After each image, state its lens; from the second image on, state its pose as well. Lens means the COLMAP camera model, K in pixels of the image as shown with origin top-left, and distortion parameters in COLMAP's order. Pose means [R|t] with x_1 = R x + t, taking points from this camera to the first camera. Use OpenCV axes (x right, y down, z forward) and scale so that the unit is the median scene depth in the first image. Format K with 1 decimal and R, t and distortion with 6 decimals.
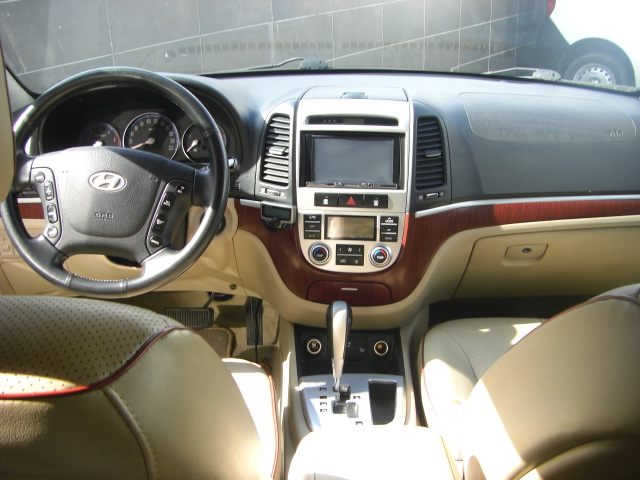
lens RADIAL K [[727.4, 0, 320.0], [0, 727.4, 240.0], [0, 0, 1]] dist [-0.248818, 0.310625]
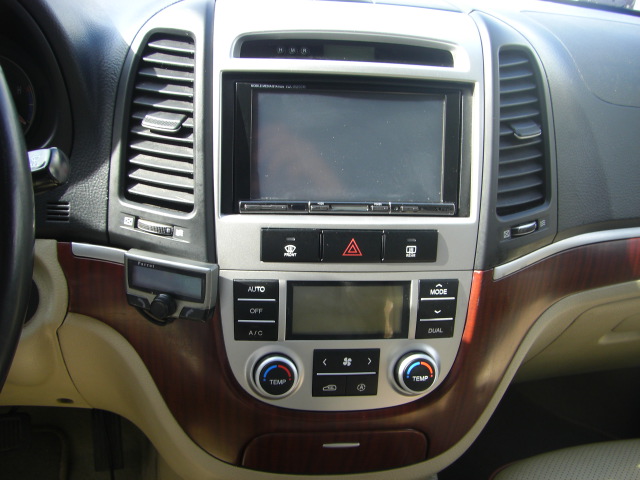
lens RADIAL K [[727.4, 0, 320.0], [0, 727.4, 240.0], [0, 0, 1]] dist [-0.248818, 0.310625]
pose [[0.974624, -0.026501, 0.222273, -0.064720], [0.017993, 0.999029, 0.040214, -0.073814], [-0.223123, -0.035195, 0.974155, 0.600974]]
